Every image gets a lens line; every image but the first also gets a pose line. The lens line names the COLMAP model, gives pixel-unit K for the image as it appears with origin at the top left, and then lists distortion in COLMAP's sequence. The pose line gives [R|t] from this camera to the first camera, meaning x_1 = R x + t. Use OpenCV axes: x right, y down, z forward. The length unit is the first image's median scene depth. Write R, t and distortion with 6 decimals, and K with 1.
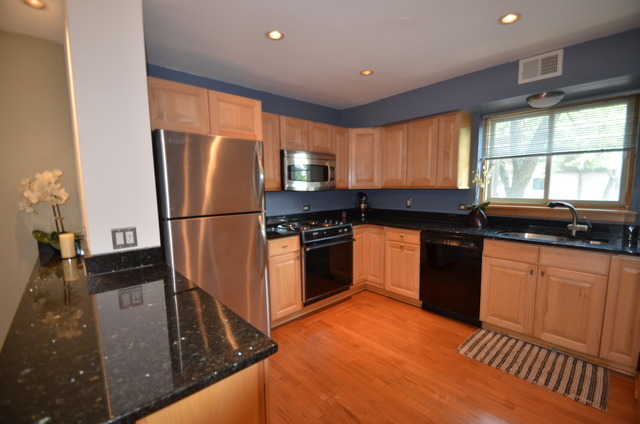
lens RADIAL K [[278.4, 0, 323.6], [0, 278.4, 218.4], [0, 0, 1]] dist [0.011959, -0.016541]
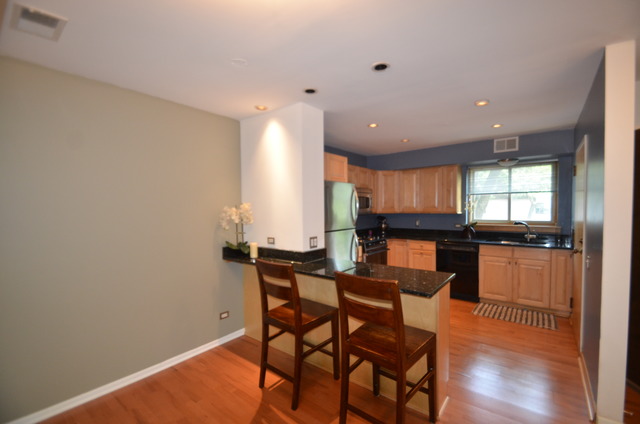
lens RADIAL K [[278.4, 0, 323.6], [0, 278.4, 218.4], [0, 0, 1]] dist [0.011959, -0.016541]
pose [[0.986504, -0.002087, 0.163721, -0.571968], [0.015535, 0.996601, -0.080907, 0.037928], [-0.162996, 0.082359, 0.983183, -0.447922]]
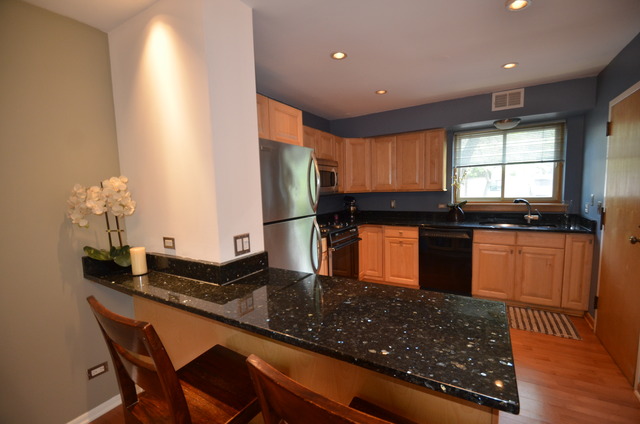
lens RADIAL K [[278.4, 0, 323.6], [0, 278.4, 218.4], [0, 0, 1]] dist [0.011959, -0.016541]
pose [[0.956818, -0.045127, 0.287163, -0.438831], [0.050648, 0.998647, -0.011825, 0.002437], [-0.286241, 0.025858, 0.957809, -0.025746]]
